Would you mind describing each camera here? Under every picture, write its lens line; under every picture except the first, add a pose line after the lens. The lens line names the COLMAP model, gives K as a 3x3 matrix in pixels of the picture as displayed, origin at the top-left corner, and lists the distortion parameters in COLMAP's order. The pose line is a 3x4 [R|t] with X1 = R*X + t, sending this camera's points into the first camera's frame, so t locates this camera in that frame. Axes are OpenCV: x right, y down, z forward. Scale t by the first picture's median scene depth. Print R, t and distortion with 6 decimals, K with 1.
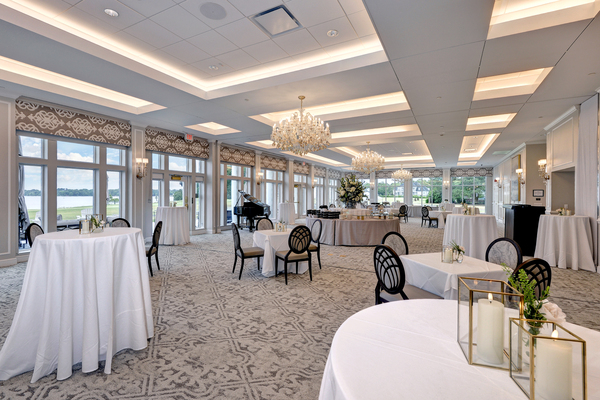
lens RADIAL K [[279.1, 0, 300.2], [0, 279.1, 196.3], [0, 0, 1]] dist [-0.001756, -0.000535]
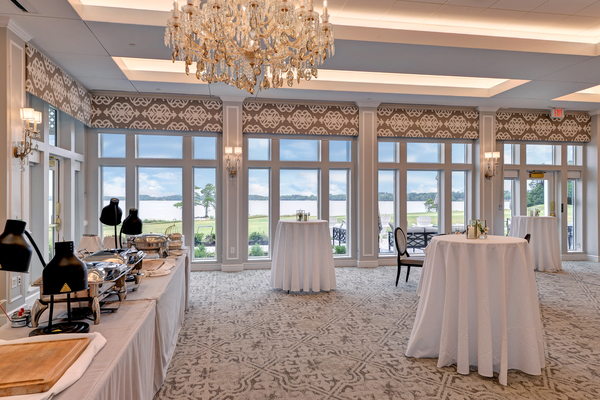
lens RADIAL K [[414.3, 0, 300.0], [0, 414.3, 200.0], [0, 0, 1]] dist [0.028373, -0.005313]
pose [[0.624069, -0.003132, -0.781363, 0.001001], [0.000015, 0.999992, -0.003996, 0.000684], [0.781369, 0.002482, 0.624064, -0.118669]]
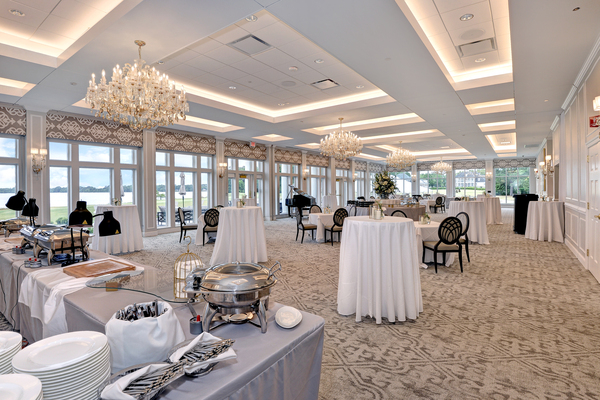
lens RADIAL K [[299.5, 0, 299.9], [0, 299.5, 189.5], [0, 0, 1]] dist [-0.000302, -0.000147]
pose [[0.989978, -0.013424, -0.140581, 0.005384], [0.013223, 0.999910, -0.002368, 0.001700], [0.140600, 0.000485, 0.990066, -0.347725]]
